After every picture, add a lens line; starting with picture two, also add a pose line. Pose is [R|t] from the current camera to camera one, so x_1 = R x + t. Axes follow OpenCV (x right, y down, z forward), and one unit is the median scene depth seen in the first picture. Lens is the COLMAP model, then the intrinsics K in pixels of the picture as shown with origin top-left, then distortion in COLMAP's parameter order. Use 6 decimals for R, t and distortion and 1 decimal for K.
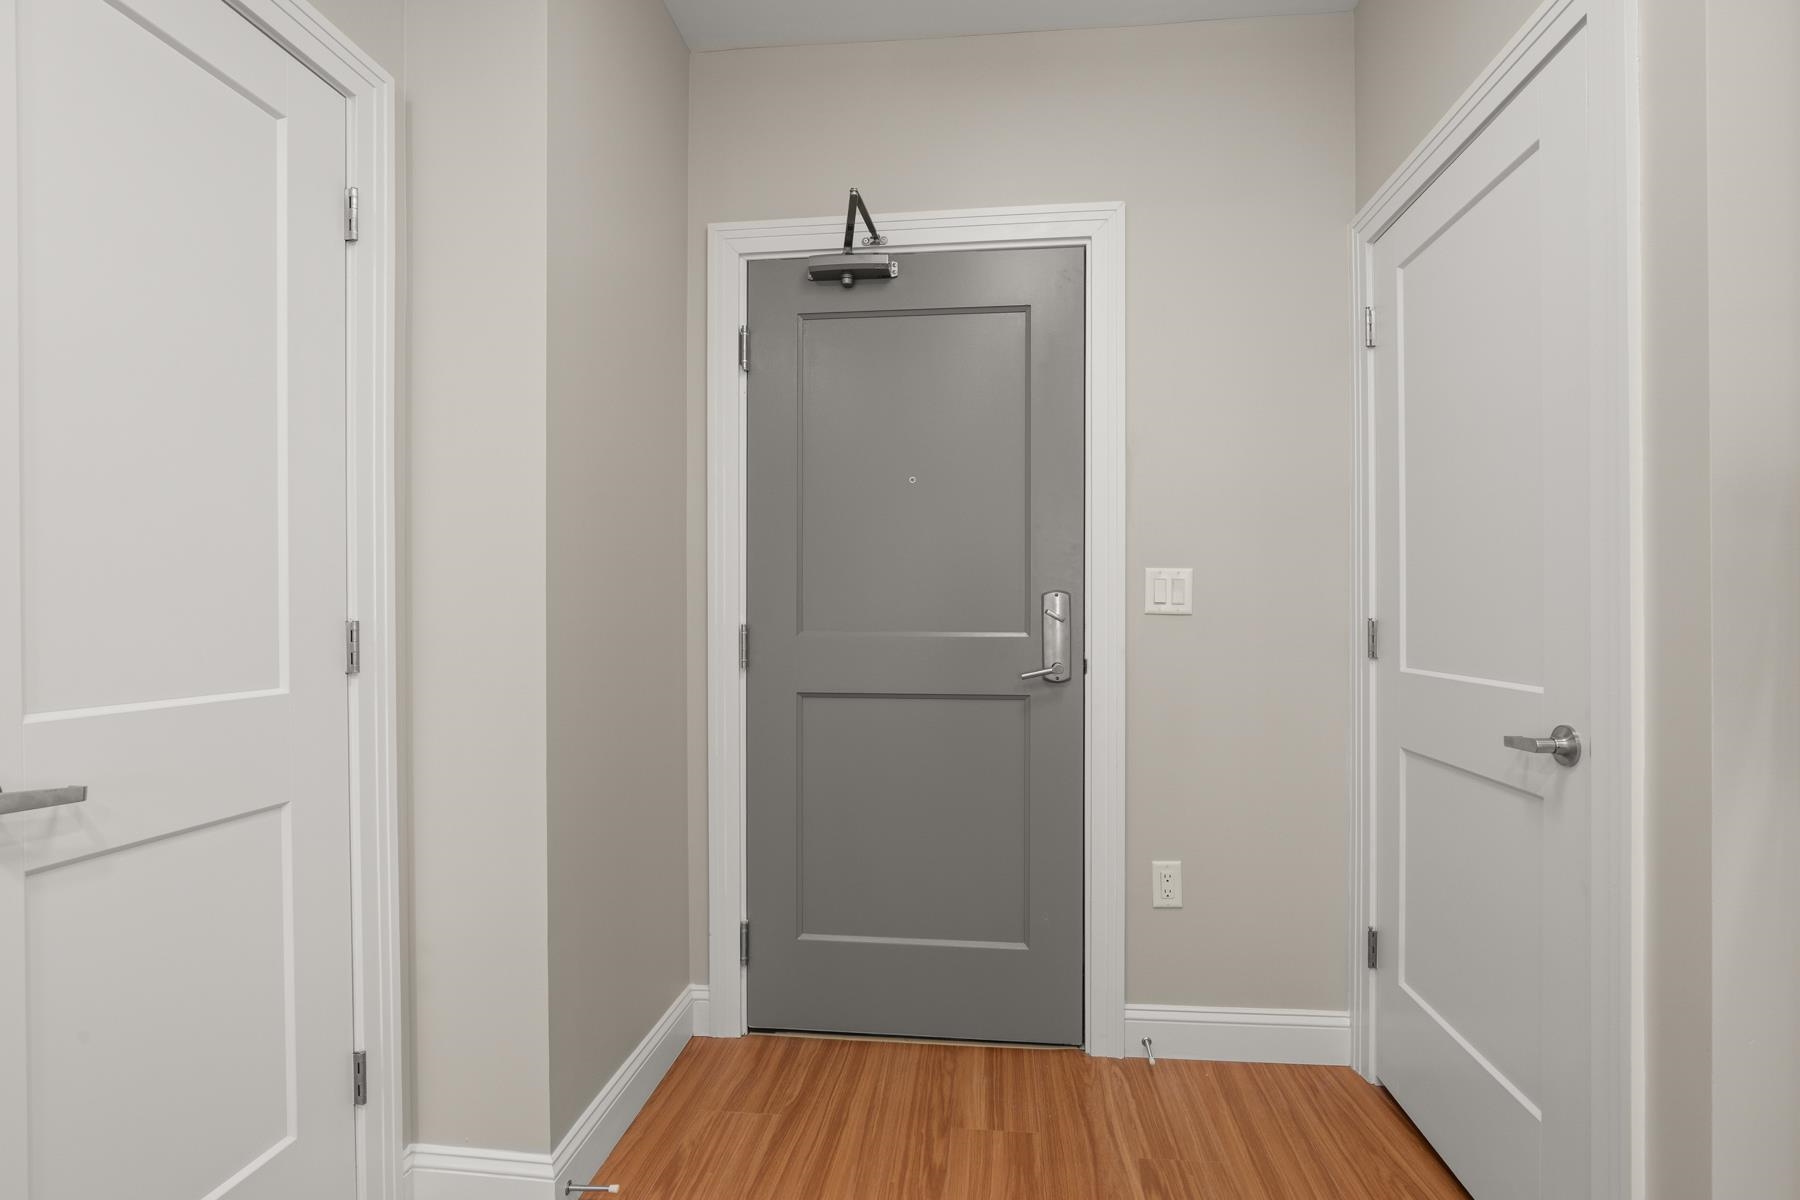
lens RADIAL K [[825.4, 0, 910.8], [0, 825.4, 611.9], [0, 0, 1]] dist [-0.014795, 0.002657]
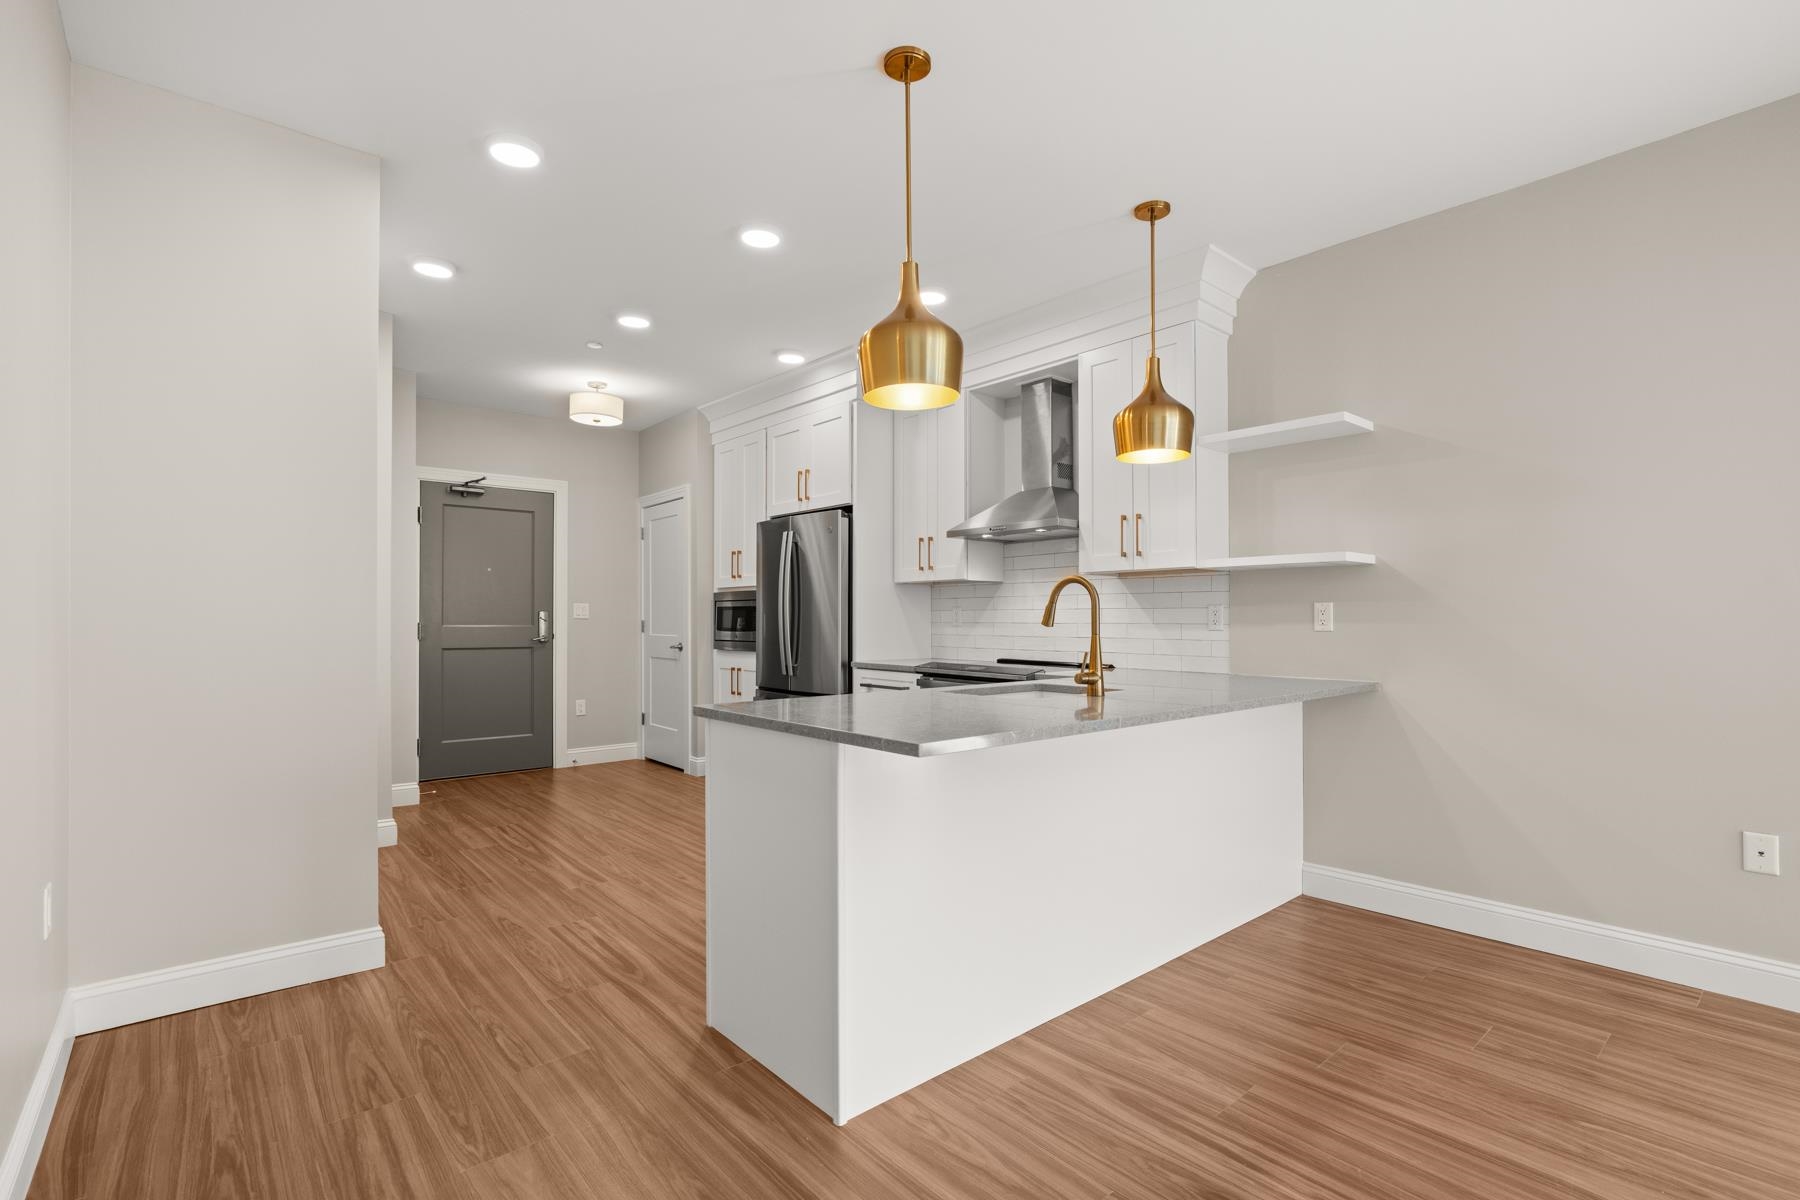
lens RADIAL K [[825.4, 0, 908.0], [0, 825.4, 620.3], [0, 0, 1]] dist [-0.014795, 0.002657]
pose [[0.683295, 0.002357, 0.730139, -1.066324], [-0.000707, 0.999996, -0.002567, 0.014434], [-0.730142, 0.001238, 0.683294, -1.928676]]
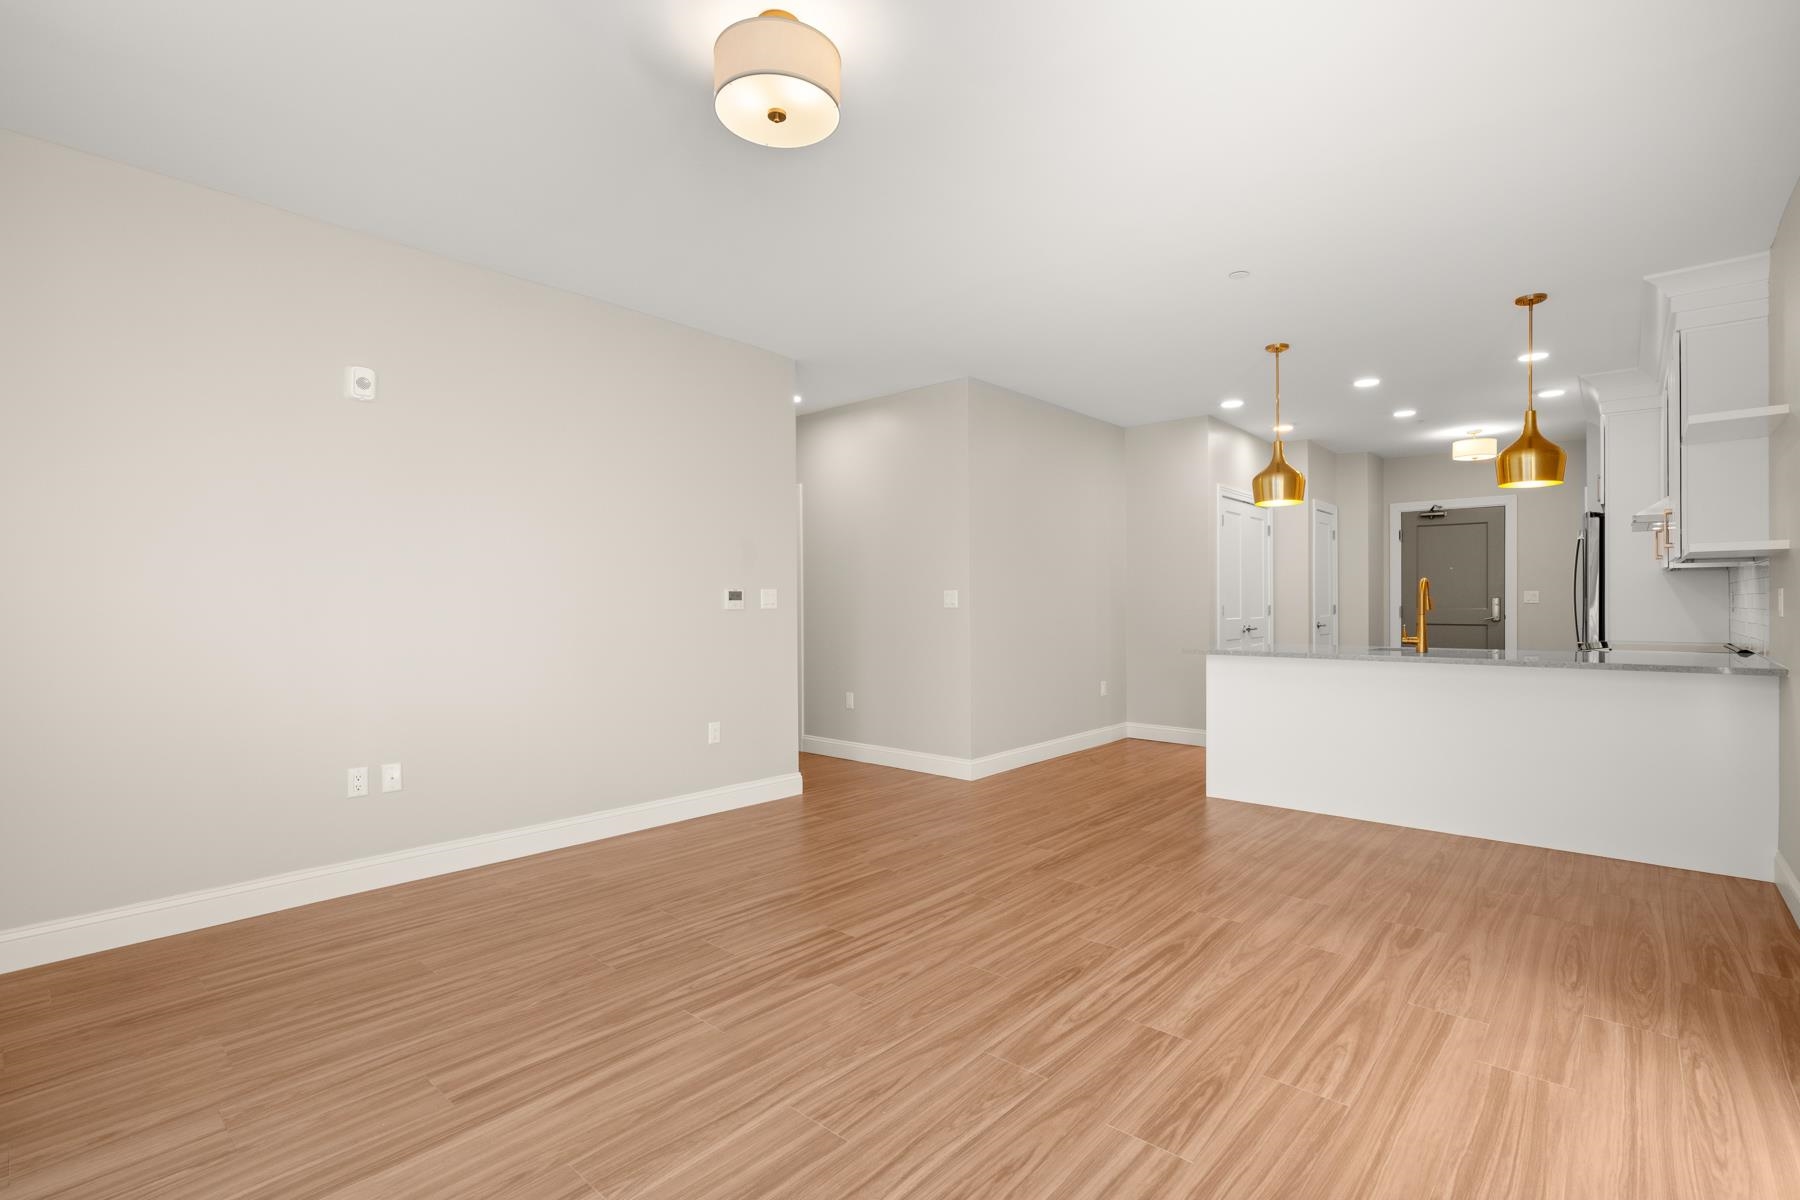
lens RADIAL K [[825.4, 0, 908.2], [0, 825.4, 607.8], [0, 0, 1]] dist [-0.014795, 0.002657]
pose [[0.810074, 0.002016, -0.586325, 0.197481], [0.000726, 0.999990, 0.004440, 0.004812], [0.586328, -0.004023, 0.810064, -3.648526]]
